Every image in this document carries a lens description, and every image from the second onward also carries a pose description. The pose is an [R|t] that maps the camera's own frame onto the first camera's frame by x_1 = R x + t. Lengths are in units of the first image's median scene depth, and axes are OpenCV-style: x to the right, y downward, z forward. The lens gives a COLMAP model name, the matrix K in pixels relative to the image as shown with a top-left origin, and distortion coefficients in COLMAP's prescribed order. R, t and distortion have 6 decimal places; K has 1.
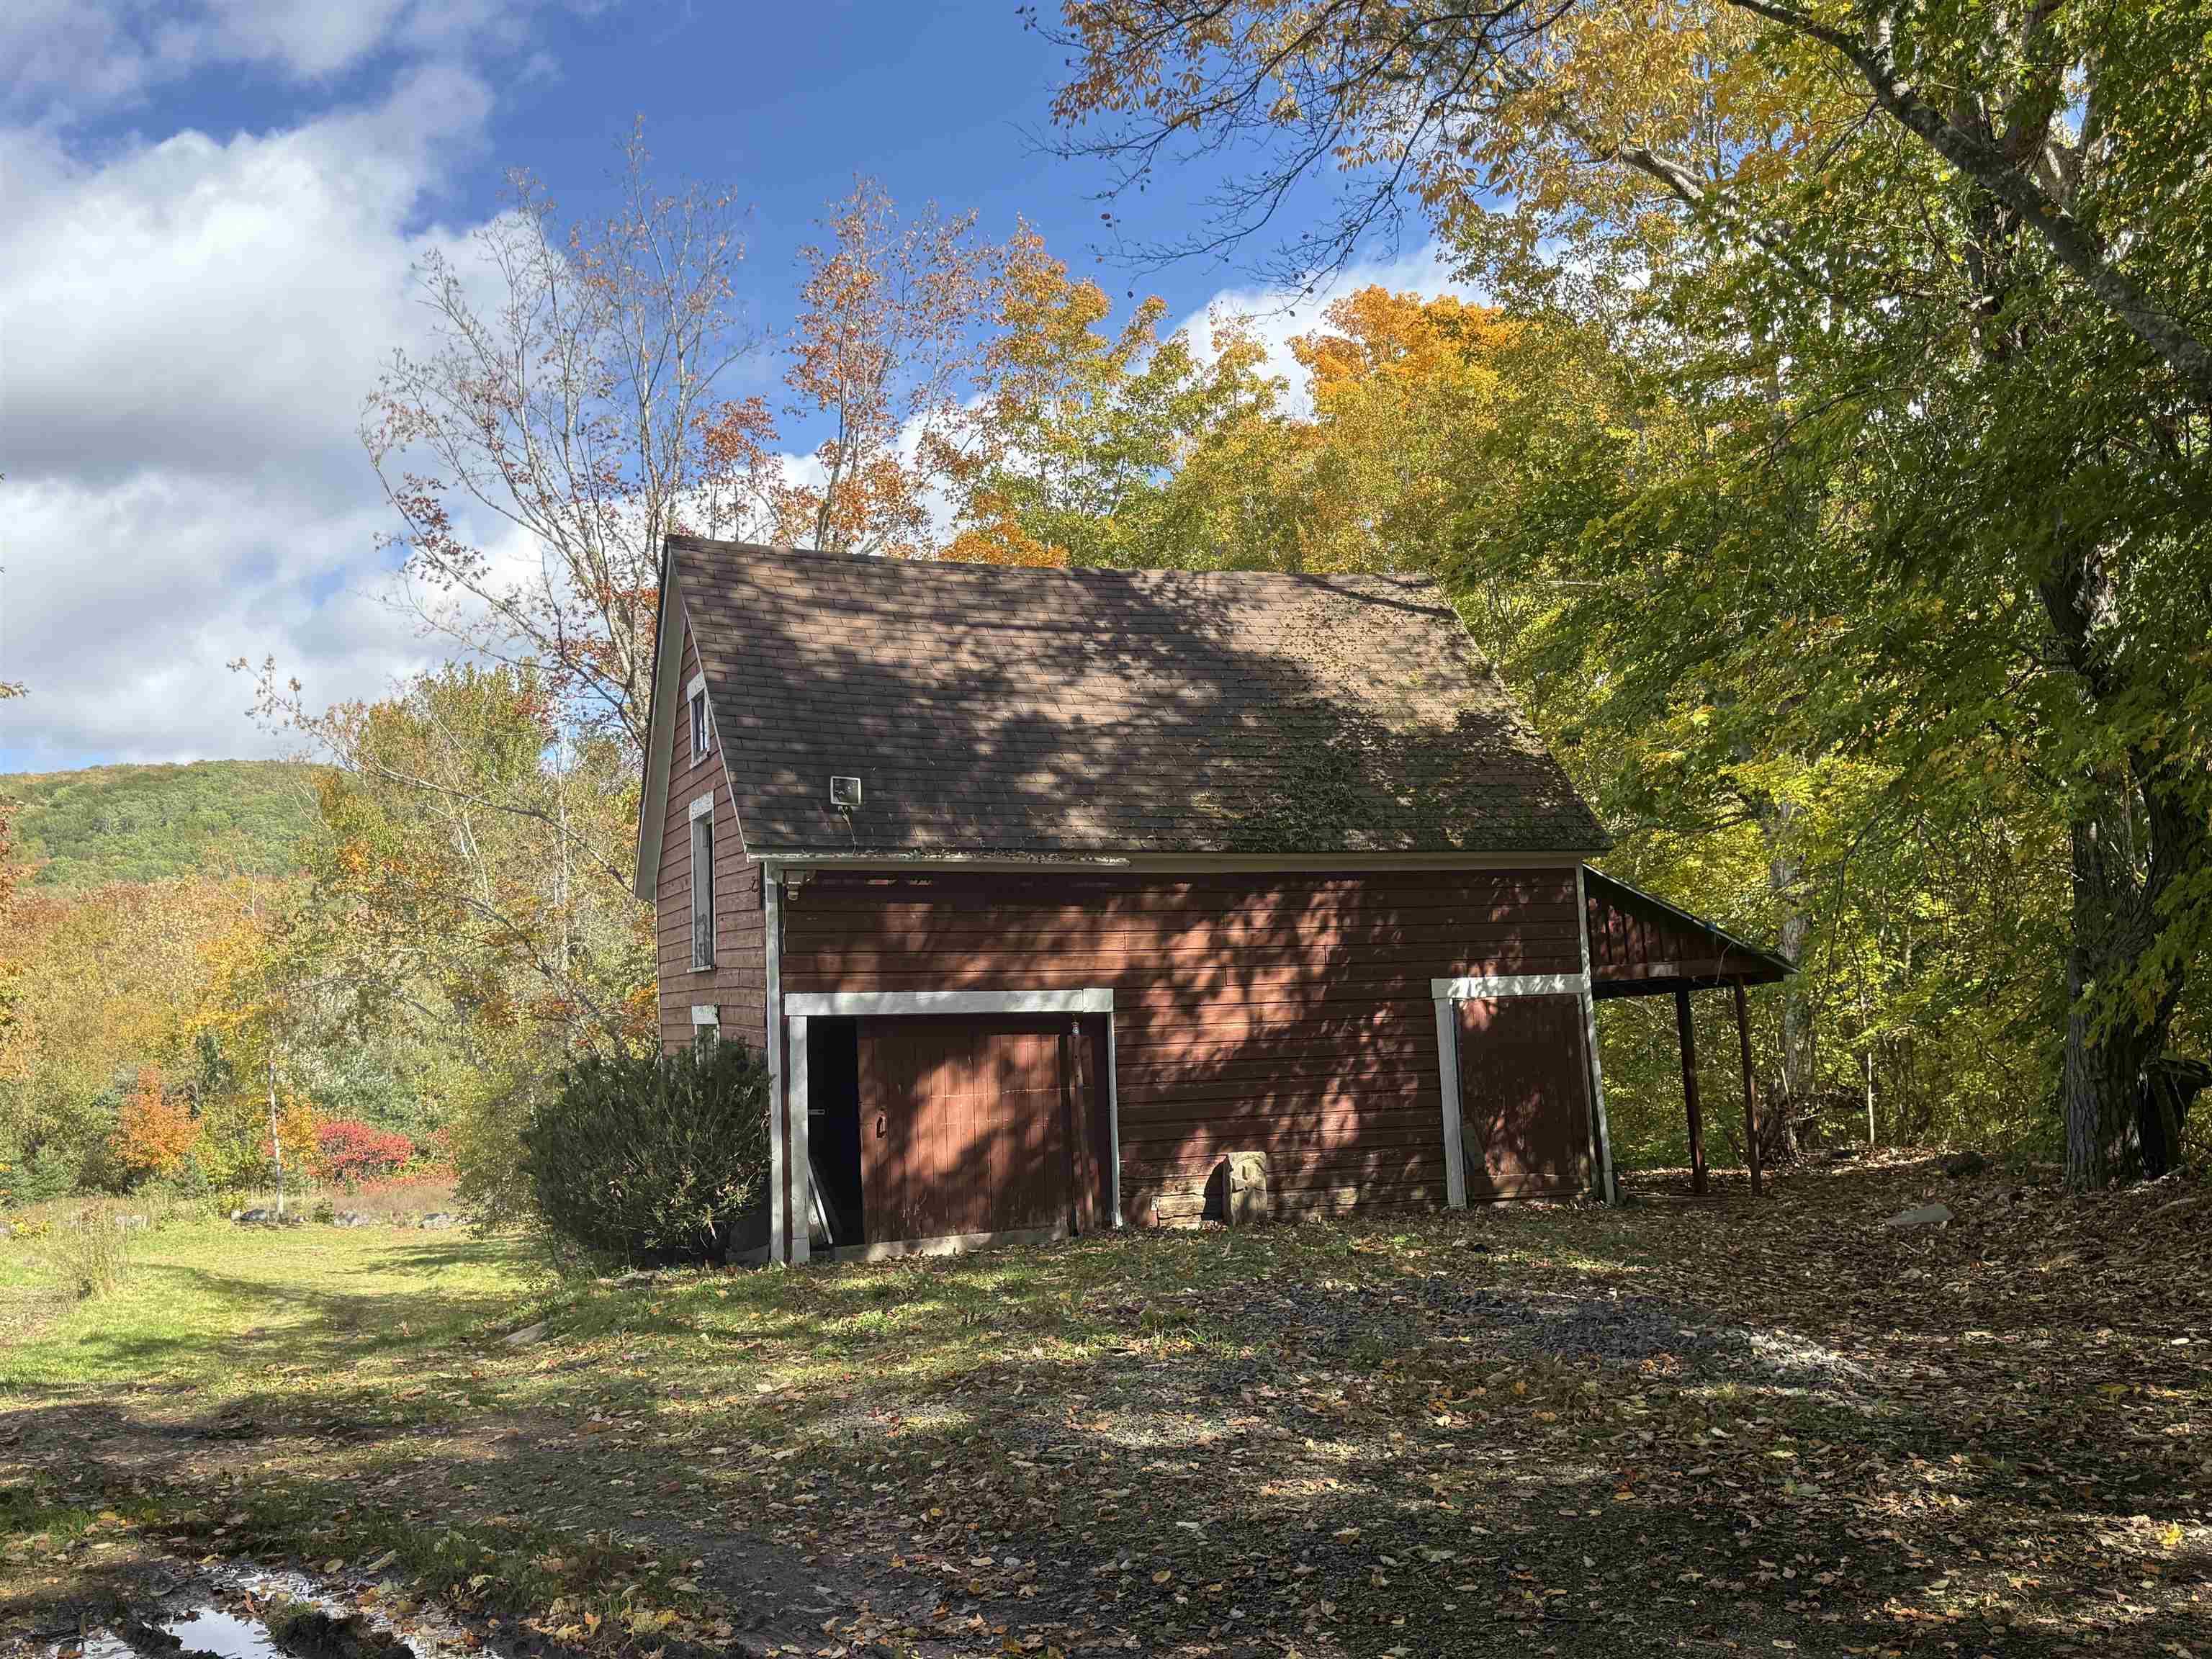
lens RADIAL K [[1894.5, 0, 1135.5], [0, 1894.5, 833.8], [0, 0, 1]] dist [0.151749, -0.261611]
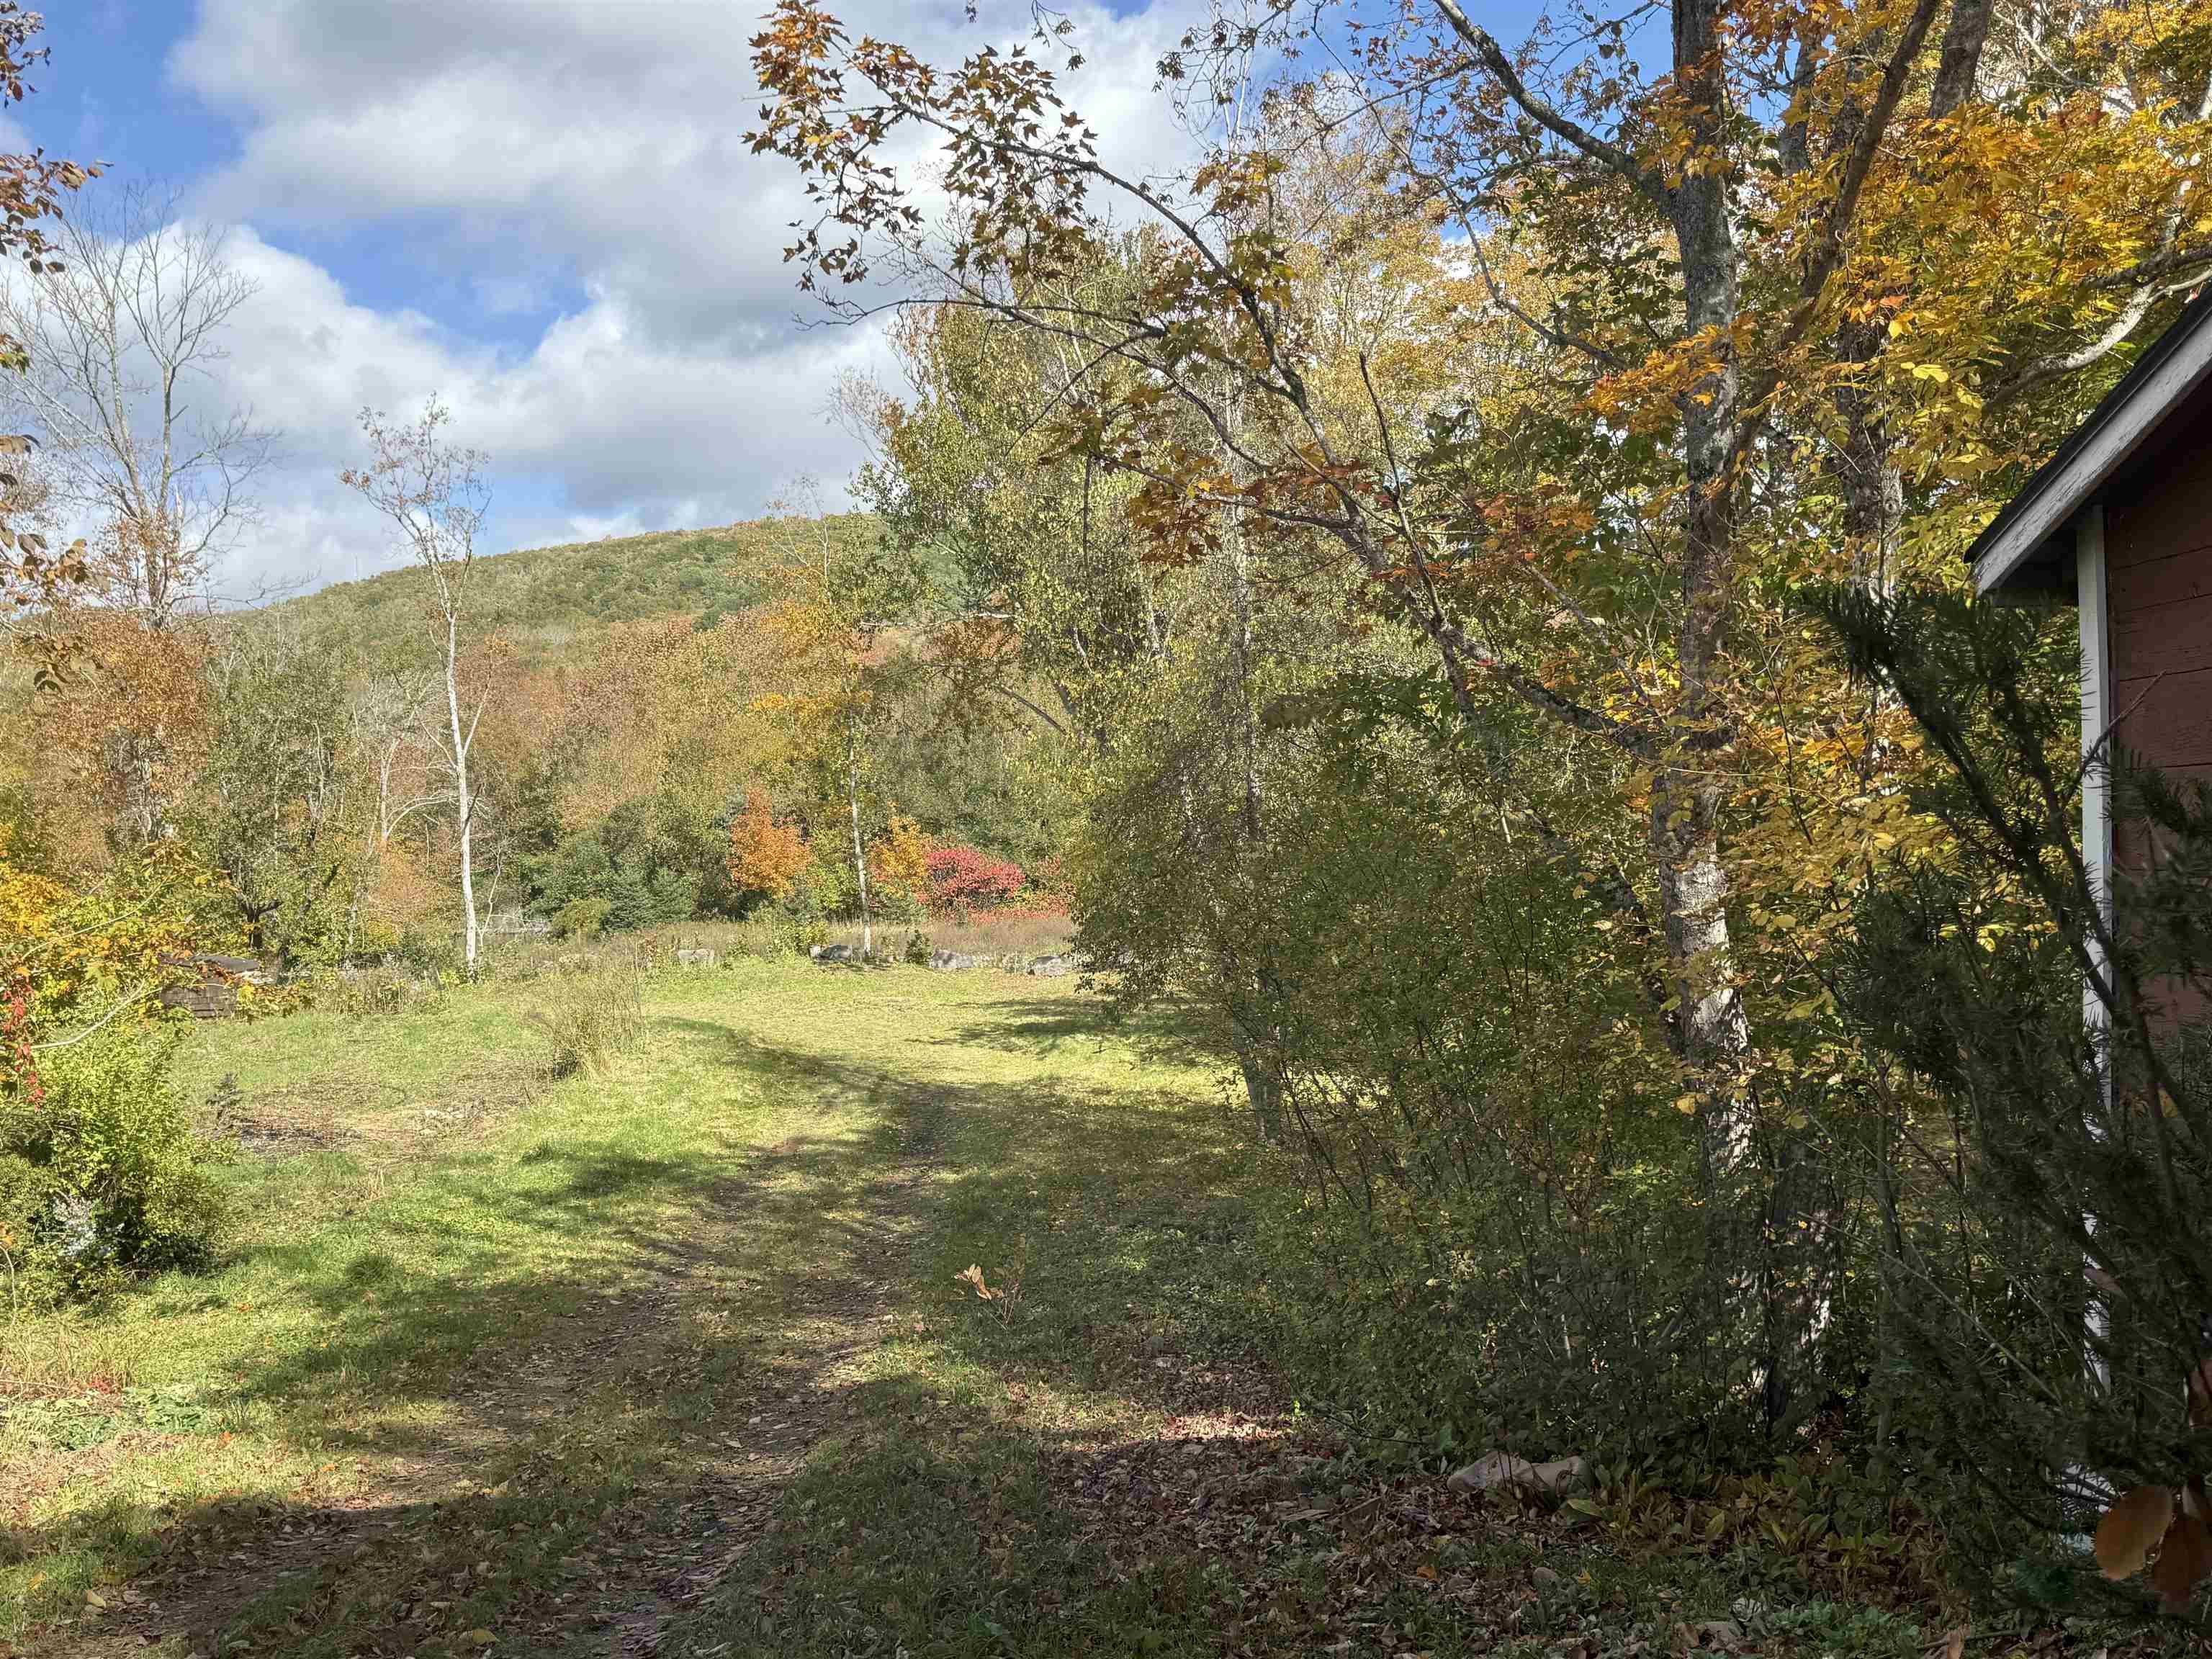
lens RADIAL K [[1894.5, 0, 1135.5], [0, 1894.5, 833.8], [0, 0, 1]] dist [0.151749, -0.261611]
pose [[0.955753, 0.010816, -0.293972, -0.109033], [0.028258, 0.991327, 0.128343, 0.052445], [0.292811, -0.130971, 0.947158, 0.305817]]
